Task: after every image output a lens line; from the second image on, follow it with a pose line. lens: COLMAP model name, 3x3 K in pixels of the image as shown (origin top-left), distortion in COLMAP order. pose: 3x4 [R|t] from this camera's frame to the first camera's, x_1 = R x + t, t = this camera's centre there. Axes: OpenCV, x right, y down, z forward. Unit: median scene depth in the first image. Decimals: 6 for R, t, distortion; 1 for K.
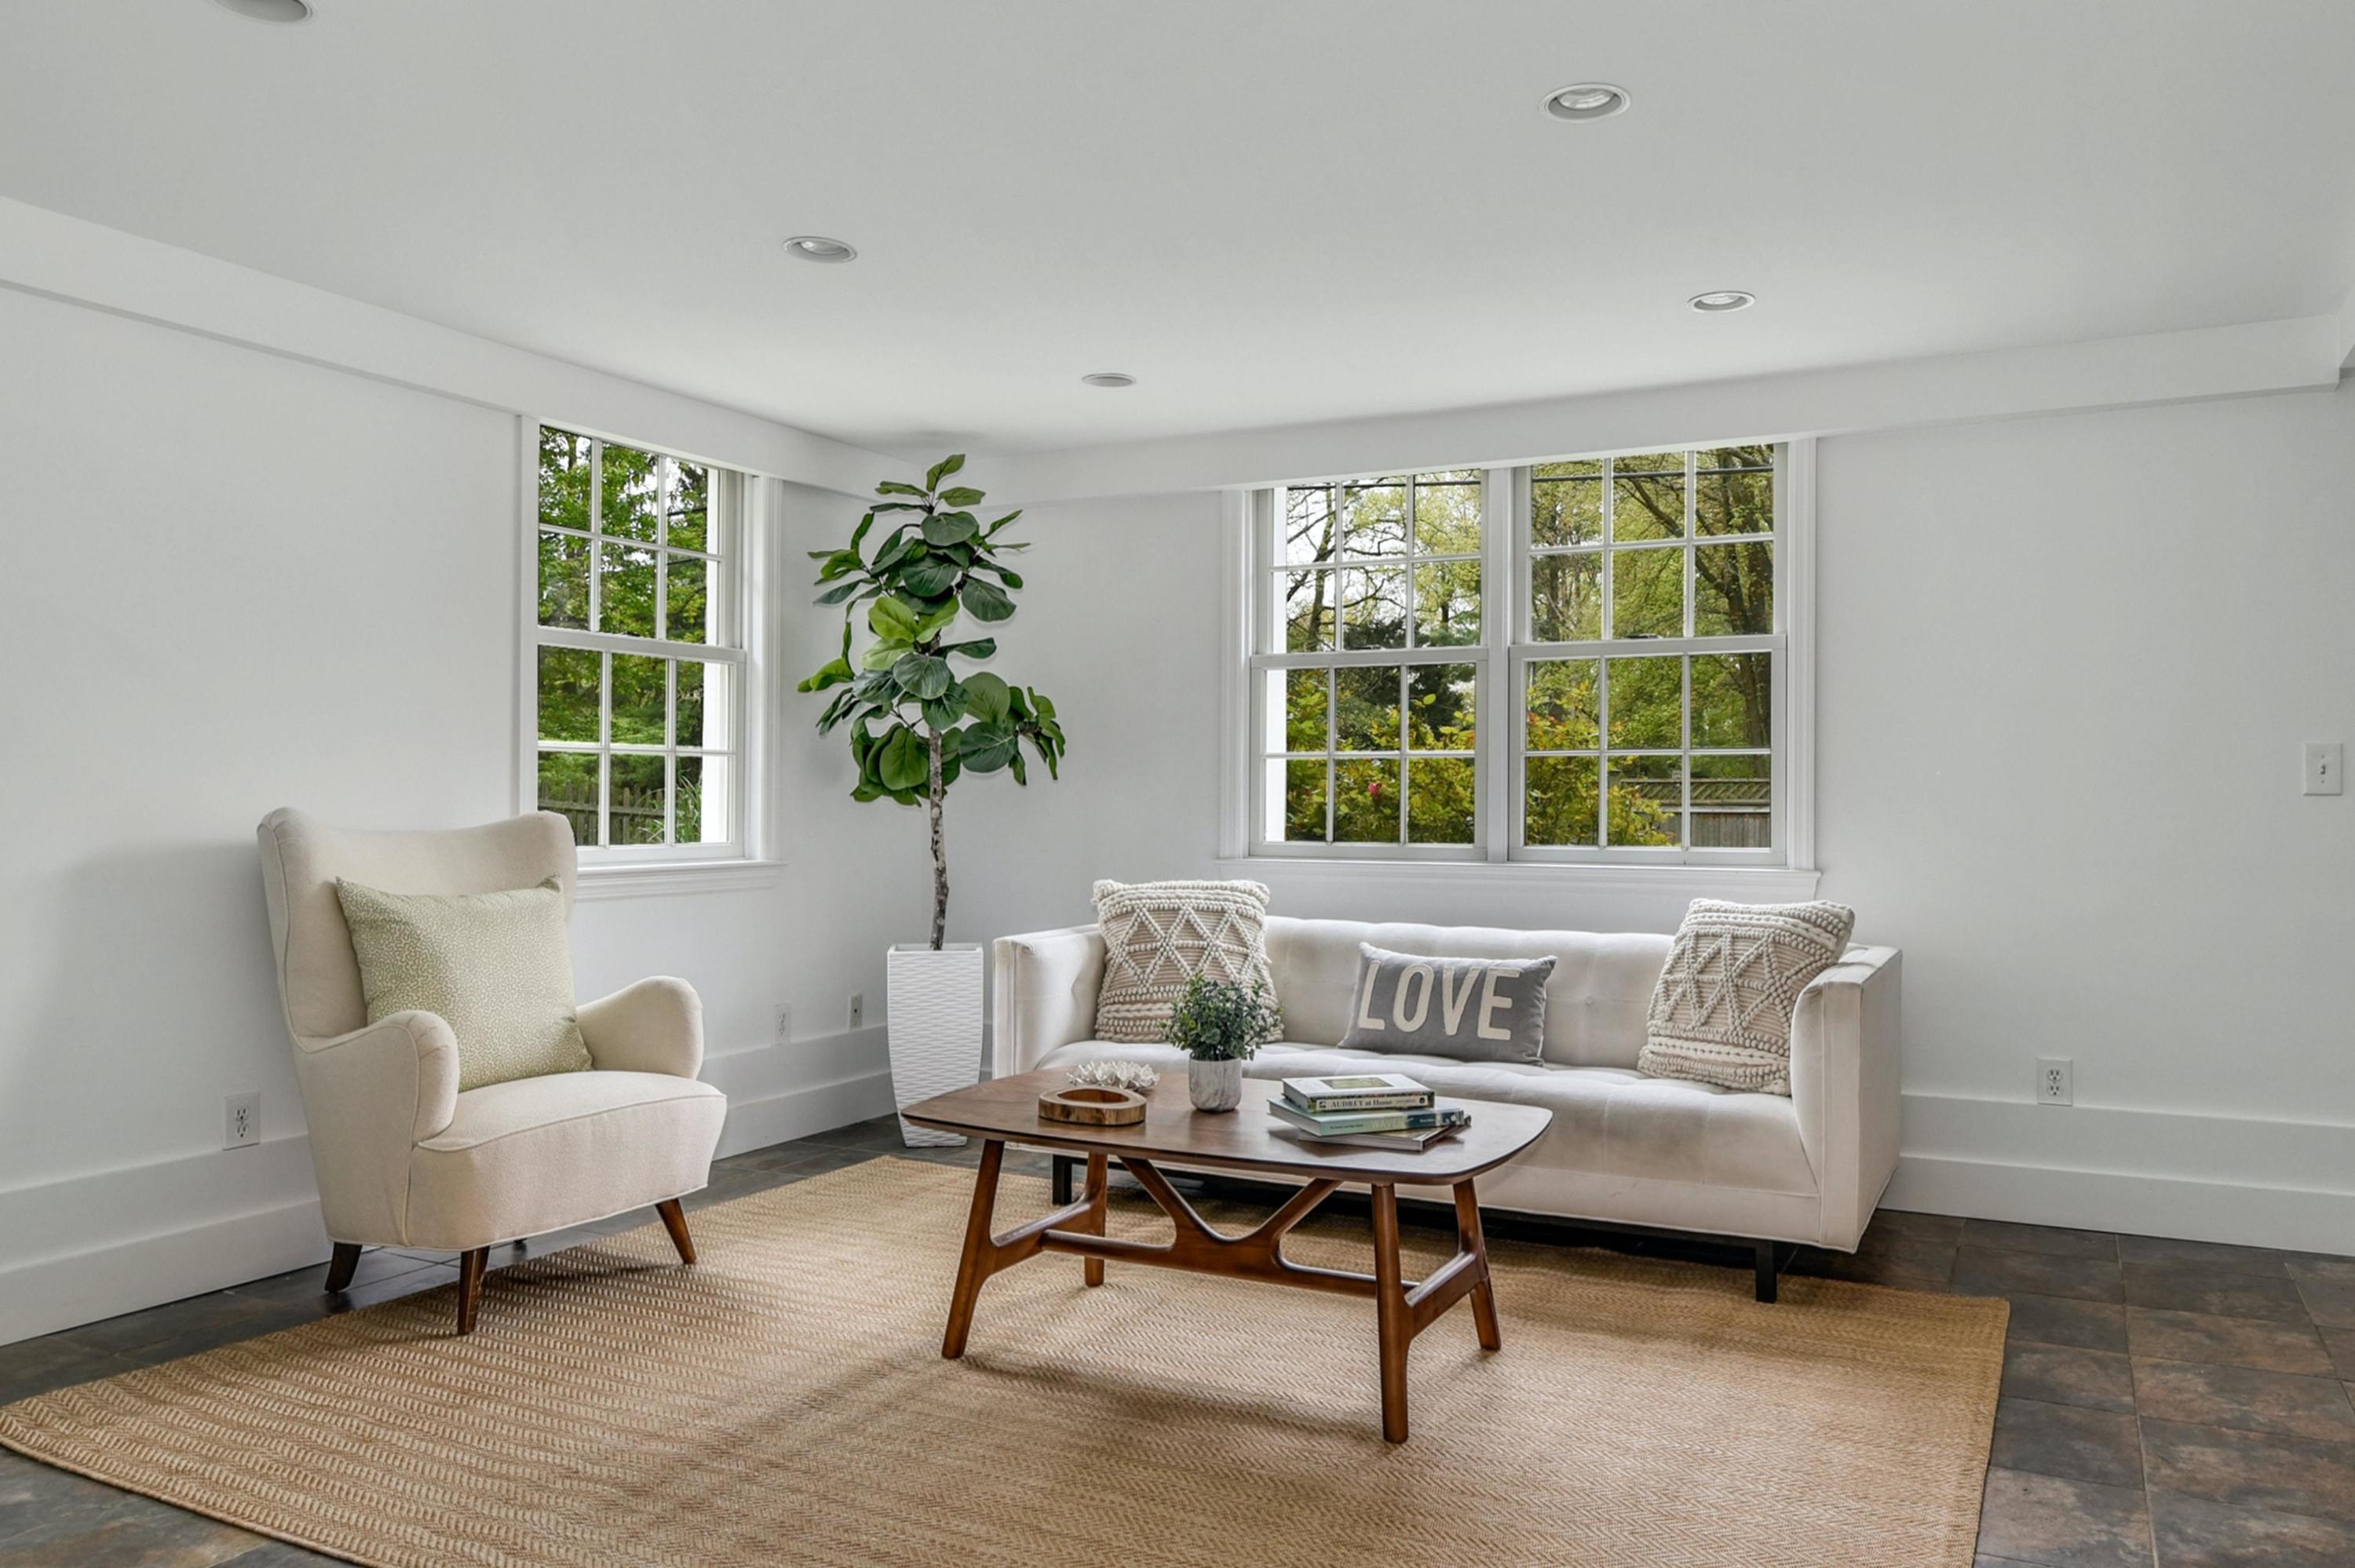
lens RADIAL K [[1648.8, 0, 1201.6], [0, 1648.8, 784.8], [0, 0, 1]] dist [-0.017168, -0.000935]
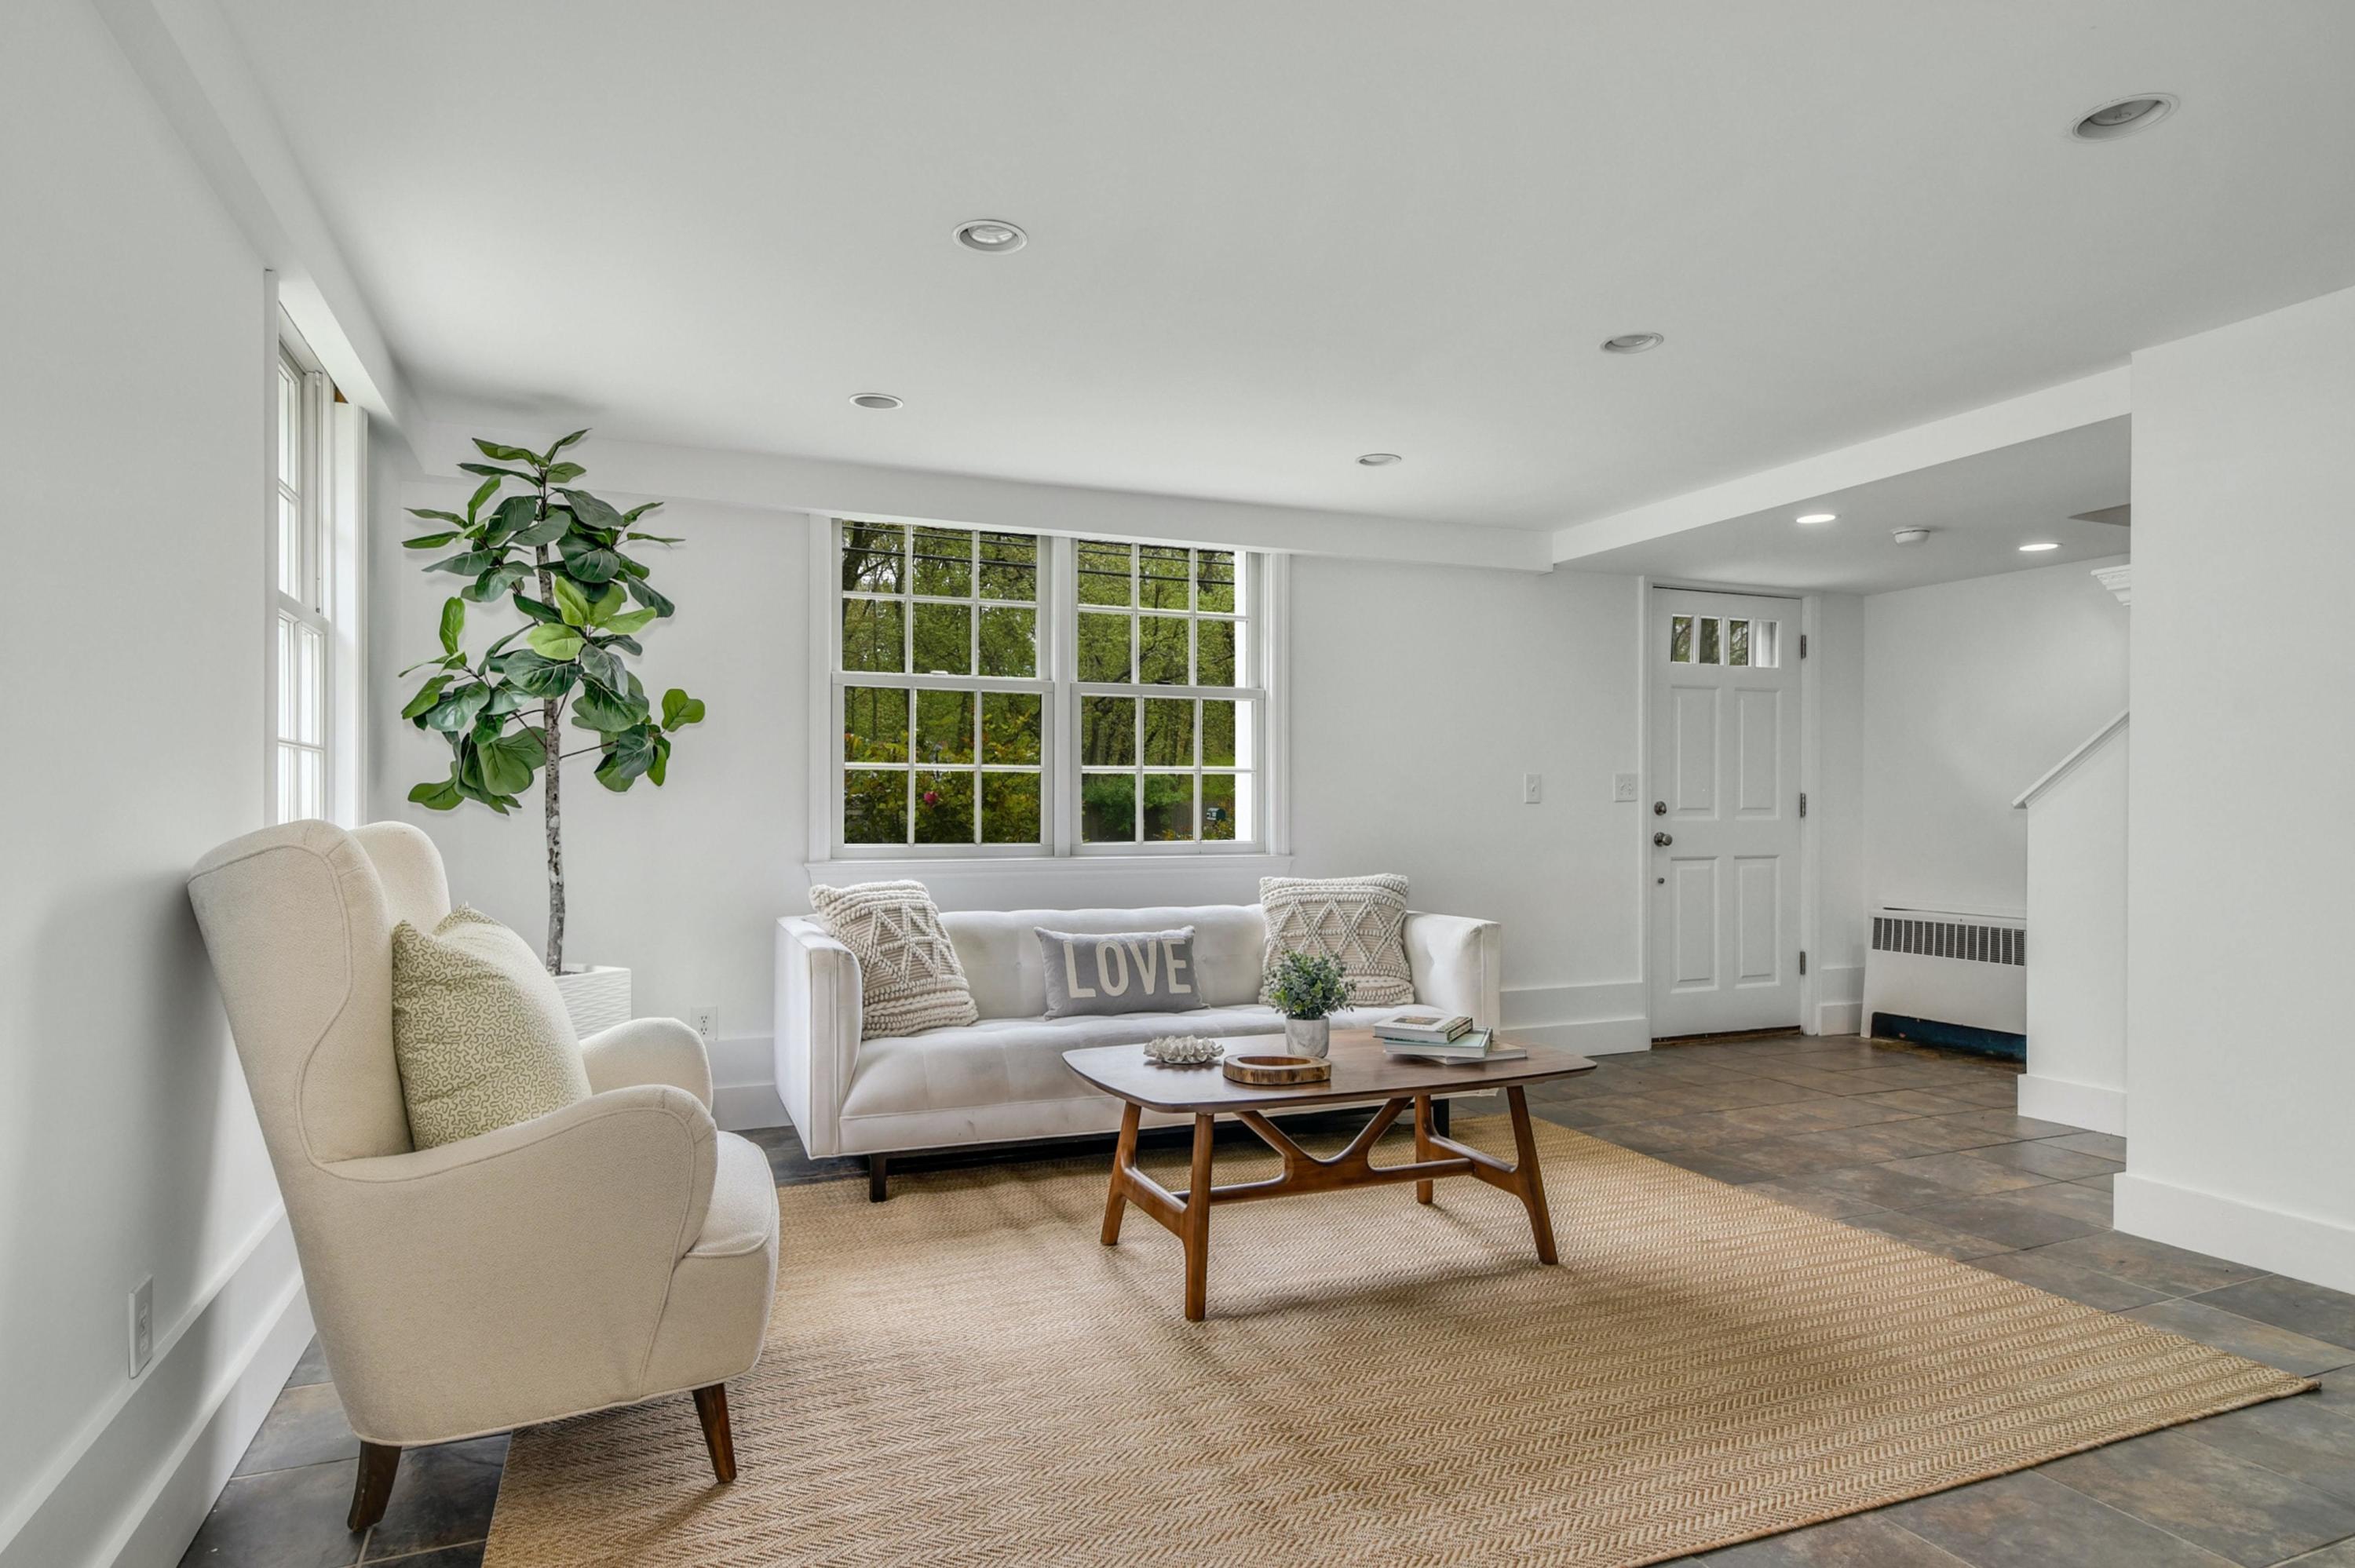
lens RADIAL K [[1351.1, 0, 1174.5], [0, 1351.1, 803.8], [0, 0, 1]] dist [-0.017105, -0.003914]
pose [[0.651815, -0.002197, 0.758375, -0.671429], [-0.006638, 0.999941, 0.008602, -0.002533], [-0.758349, -0.010641, 0.651762, 0.342387]]
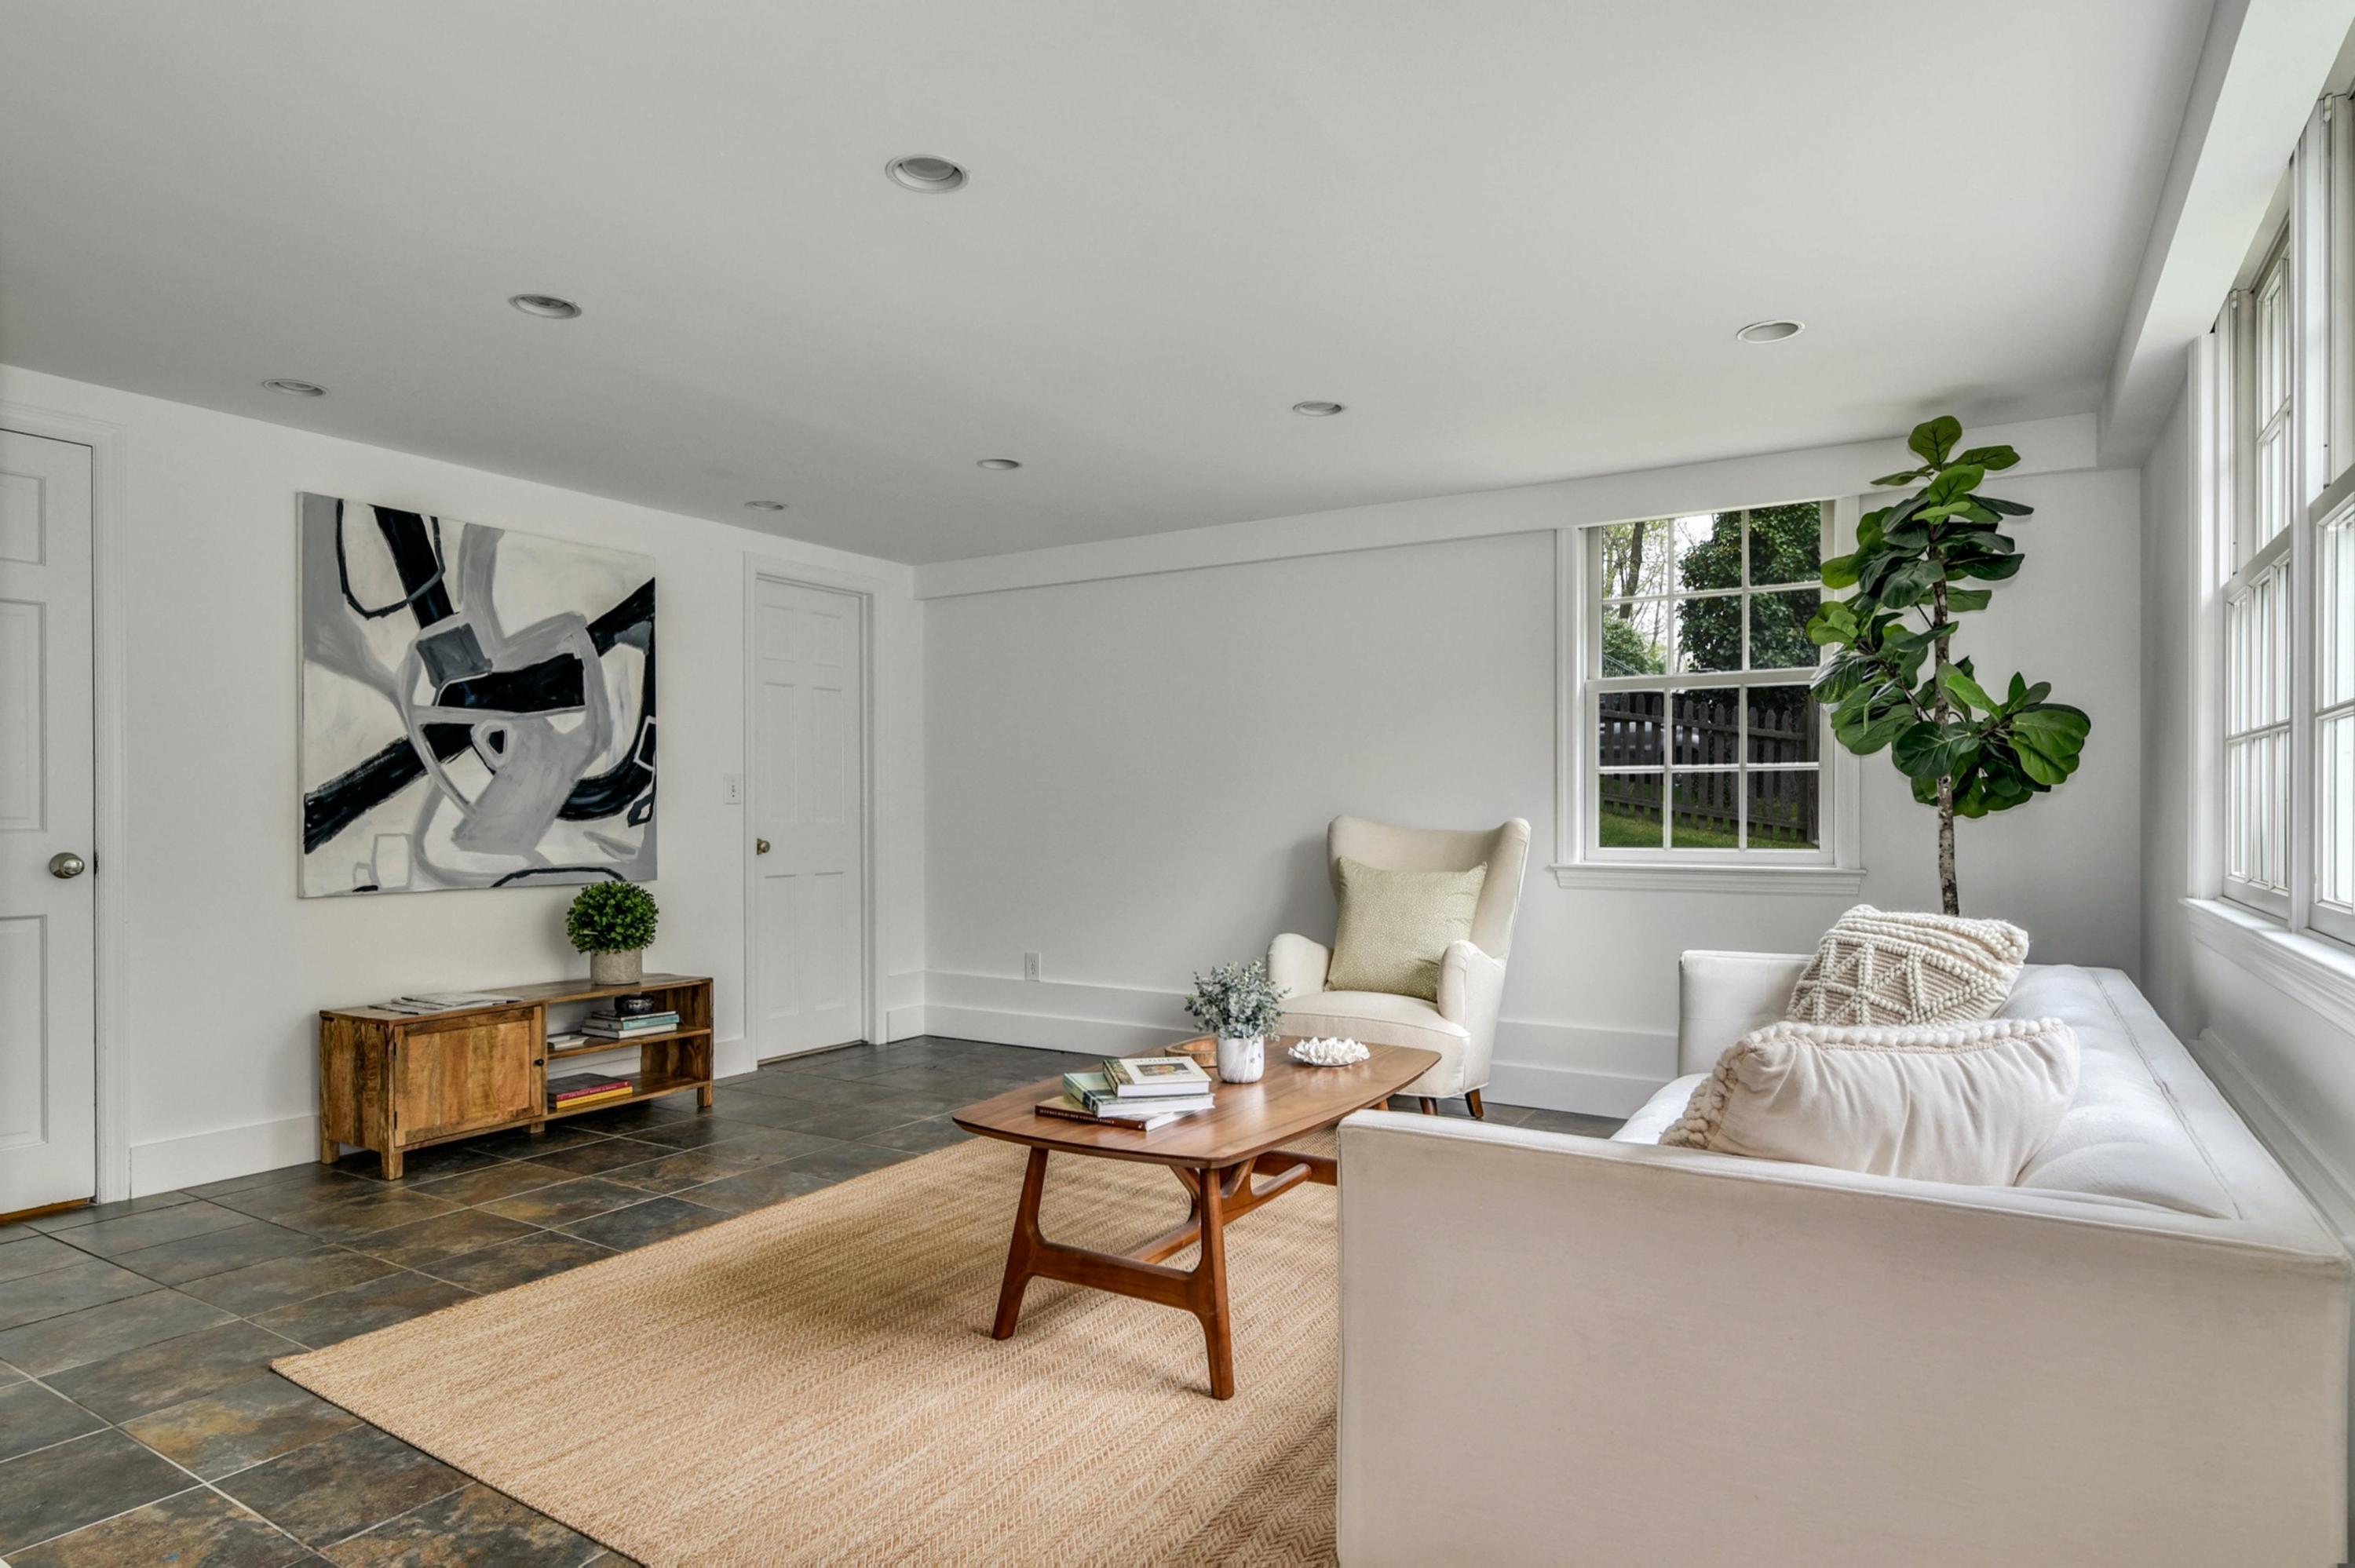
lens RADIAL K [[1351.1, 0, 1187.8], [0, 1351.1, 789.9], [0, 0, 1]] dist [-0.017105, -0.003914]
pose [[-0.105815, -0.009334, -0.994342, 0.780738], [0.010618, 0.999888, -0.010516, 0.000632], [0.994329, -0.011670, -0.105704, 0.869065]]
